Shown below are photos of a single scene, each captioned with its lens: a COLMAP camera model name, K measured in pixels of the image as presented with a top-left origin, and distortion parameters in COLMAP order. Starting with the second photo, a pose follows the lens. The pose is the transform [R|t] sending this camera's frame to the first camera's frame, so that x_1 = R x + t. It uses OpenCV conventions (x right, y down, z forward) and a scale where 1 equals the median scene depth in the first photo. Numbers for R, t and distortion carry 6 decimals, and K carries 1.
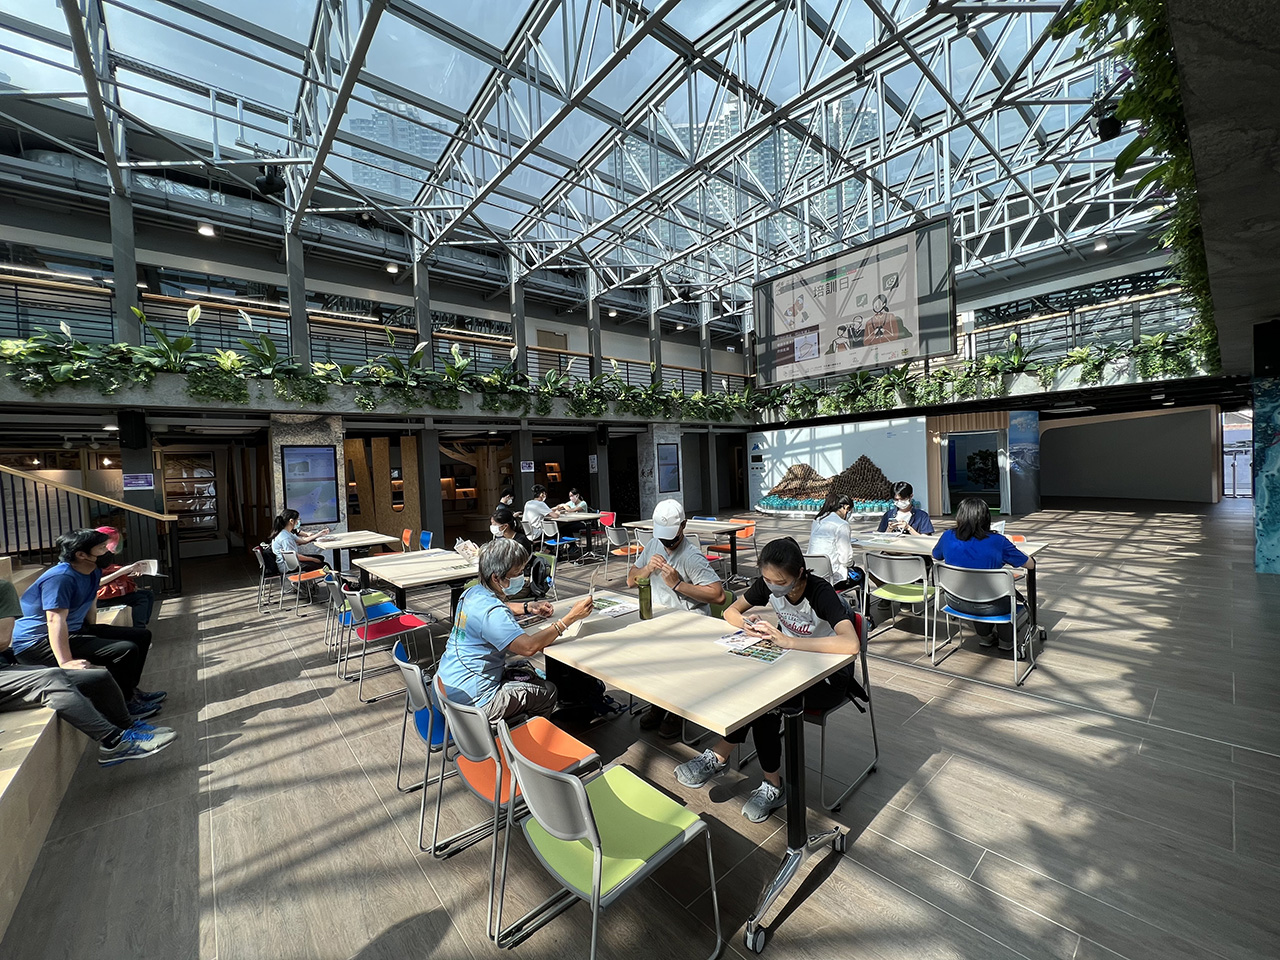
lens RADIAL K [[512.1, 0, 643.6], [0, 512.1, 482.9], [0, 0, 1]] dist [0.000578, 0.000067]
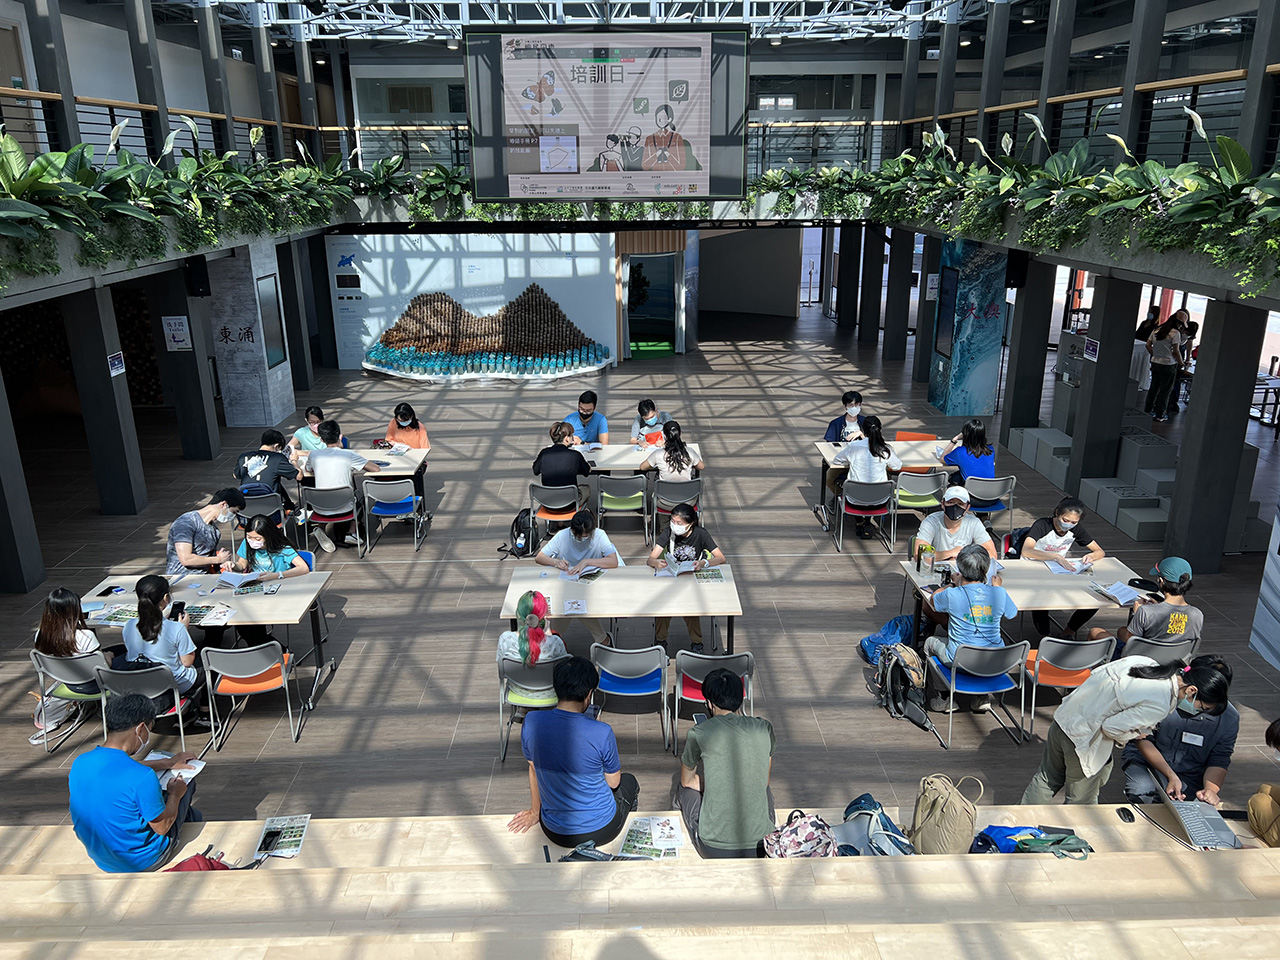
lens RADIAL K [[967.7, 0, 638.9], [0, 967.7, 483.0], [0, 0, 1]] dist [0.008437, 0.004639]
pose [[0.648914, -0.195410, 0.735340, -0.672699], [-0.006239, 0.965058, 0.261962, -0.186635], [-0.760836, -0.174578, 0.625021, 0.032185]]
